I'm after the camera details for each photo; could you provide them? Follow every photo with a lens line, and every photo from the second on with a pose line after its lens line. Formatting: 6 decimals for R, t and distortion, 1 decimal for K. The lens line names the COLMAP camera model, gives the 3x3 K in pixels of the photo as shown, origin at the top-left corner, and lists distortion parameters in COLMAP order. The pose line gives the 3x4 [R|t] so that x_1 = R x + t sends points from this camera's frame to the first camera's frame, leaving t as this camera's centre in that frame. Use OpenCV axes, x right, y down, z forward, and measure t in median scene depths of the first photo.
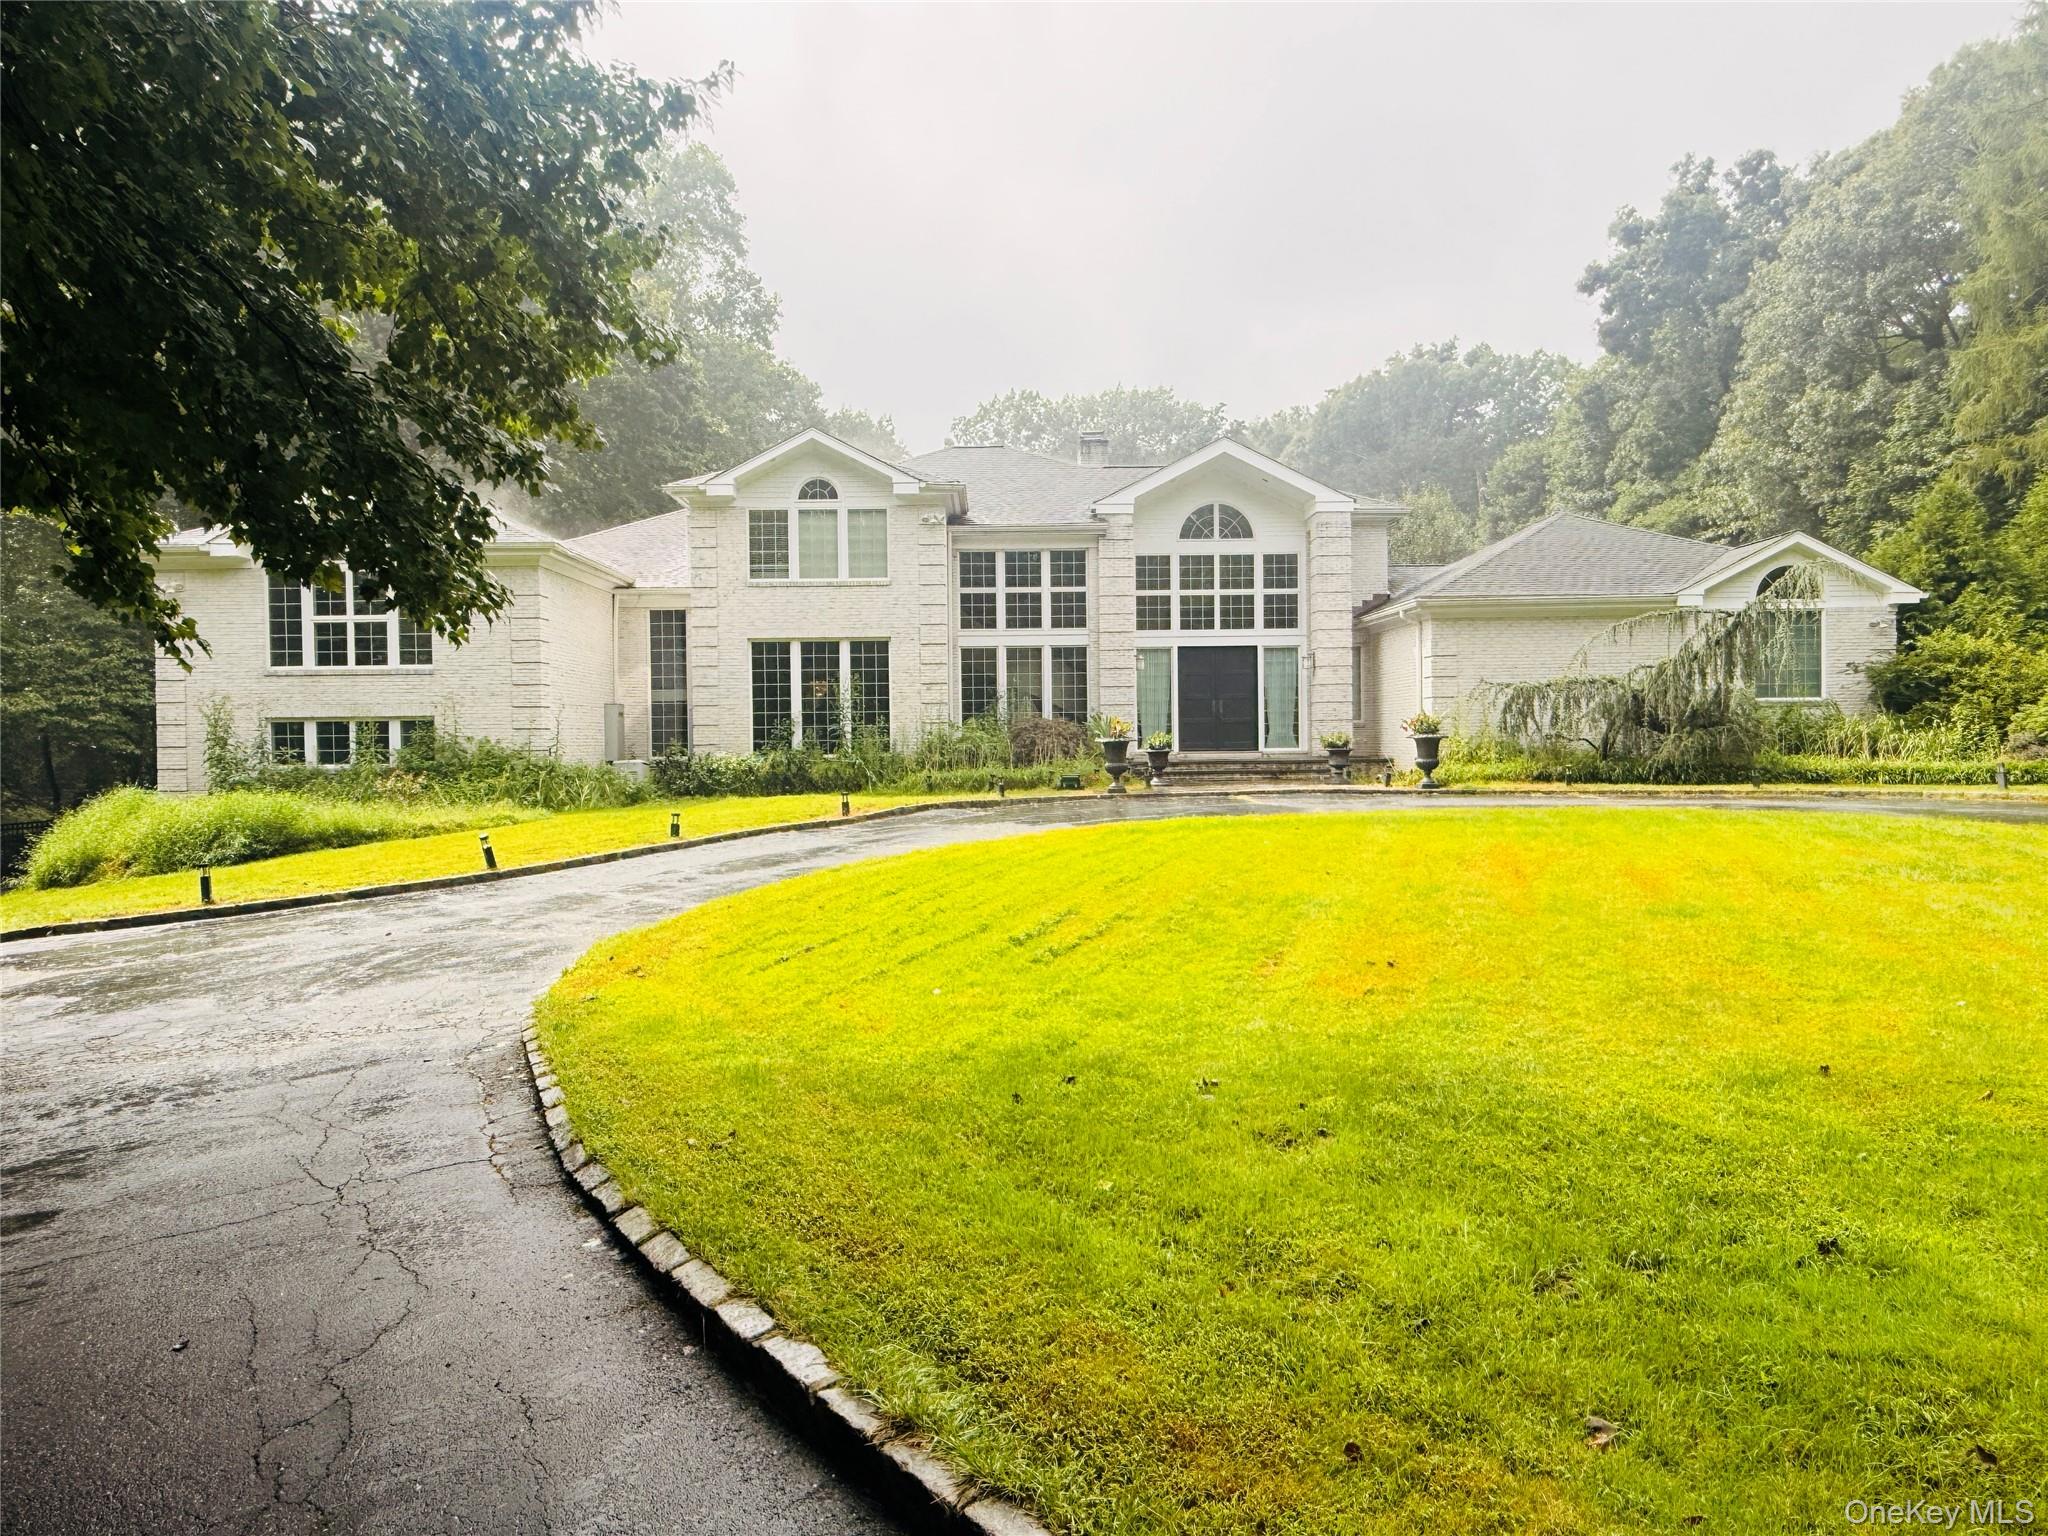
lens RADIAL K [[1381.7, 0, 1024.0], [0, 1381.7, 768.0], [0, 0, 1]] dist [-0.000587, 0.002739]
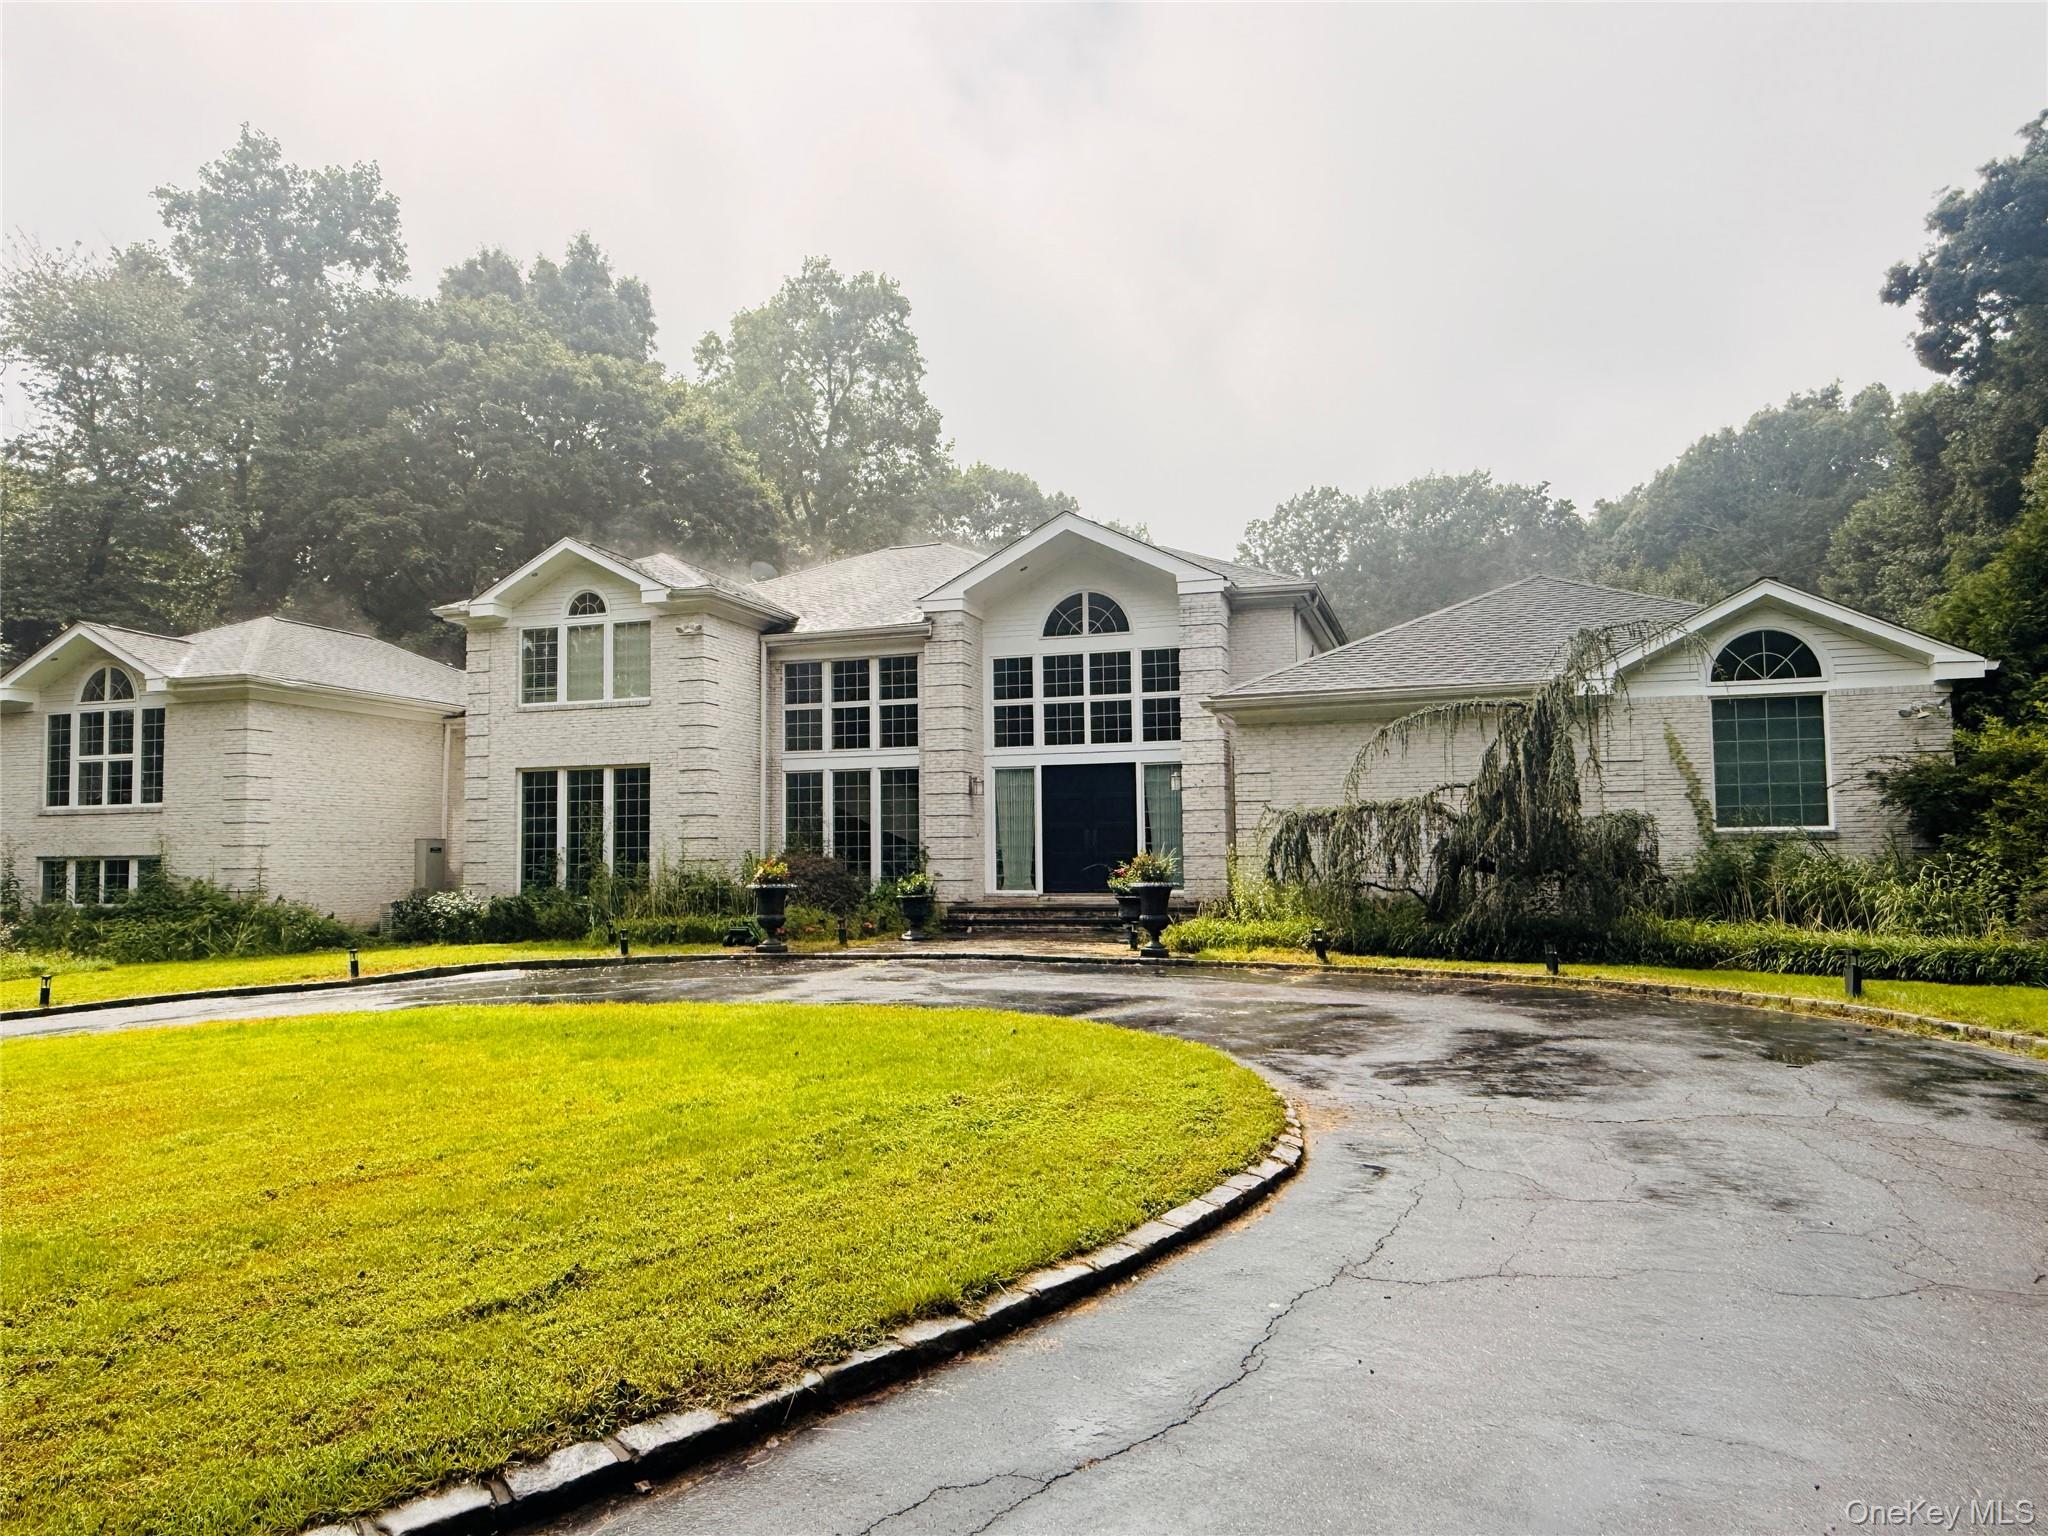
lens RADIAL K [[1381.7, 0, 1024.0], [0, 1381.7, 768.0], [0, 0, 1]] dist [-0.000587, 0.002739]
pose [[0.944471, -0.019632, -0.328006, 0.384180], [-0.007420, 0.996685, -0.081020, -0.020047], [0.328510, 0.078955, 0.941195, 0.225320]]
